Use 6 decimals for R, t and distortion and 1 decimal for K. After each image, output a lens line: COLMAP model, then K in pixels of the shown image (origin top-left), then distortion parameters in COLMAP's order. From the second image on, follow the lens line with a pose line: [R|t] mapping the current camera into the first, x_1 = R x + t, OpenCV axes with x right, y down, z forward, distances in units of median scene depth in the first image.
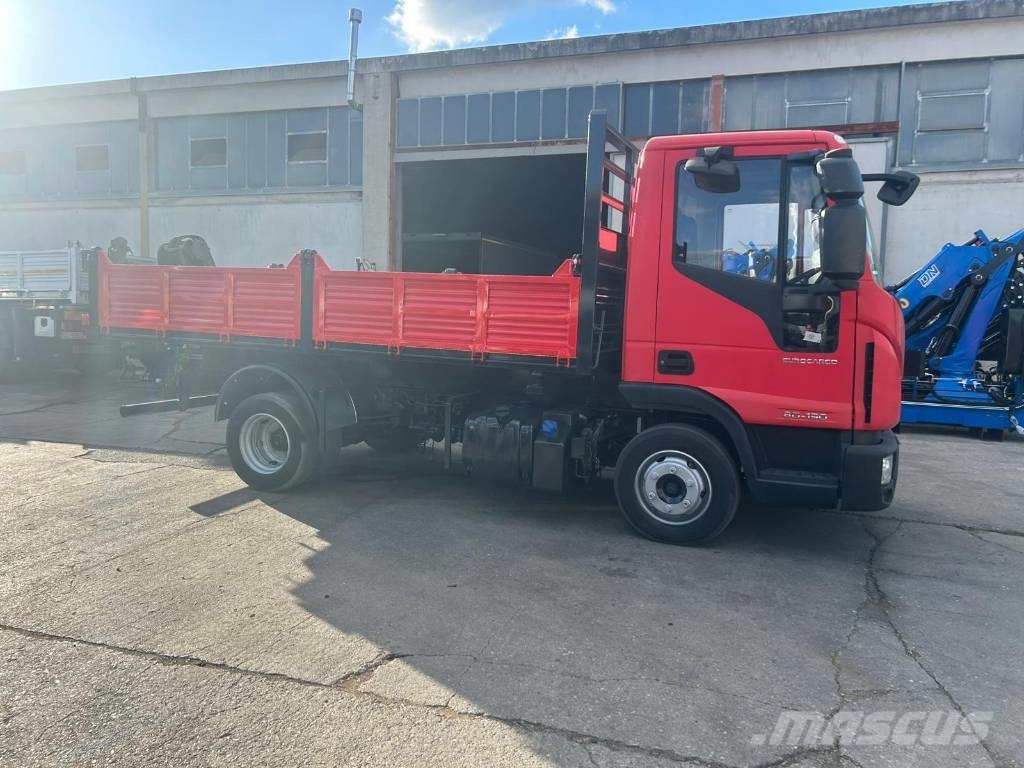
lens RADIAL K [[771.1, 0, 526.1], [0, 771.1, 373.8], [0, 0, 1]] dist [0.055338, -0.053991]
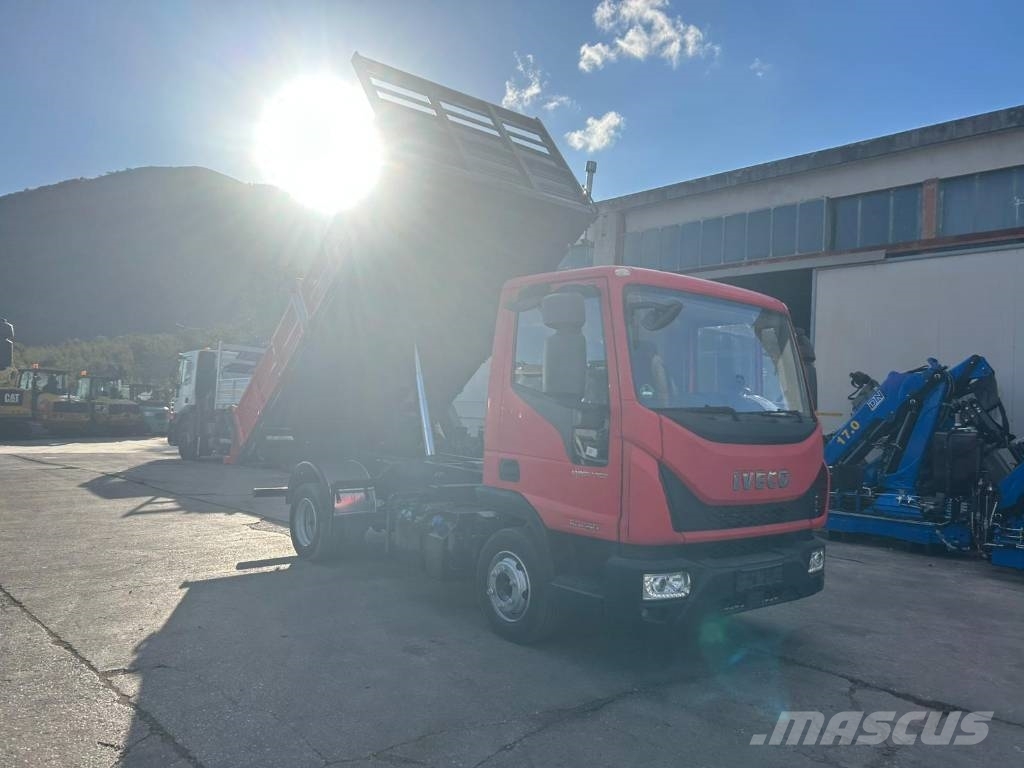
lens RADIAL K [[775.1, 0, 520.0], [0, 775.1, 381.6], [0, 0, 1]] dist [0.049874, -0.052181]
pose [[0.882941, -0.000299, -0.469484, 0.655241], [-0.065533, 0.990131, -0.123875, -0.003813], [0.464888, 0.140141, 0.874208, 0.005037]]
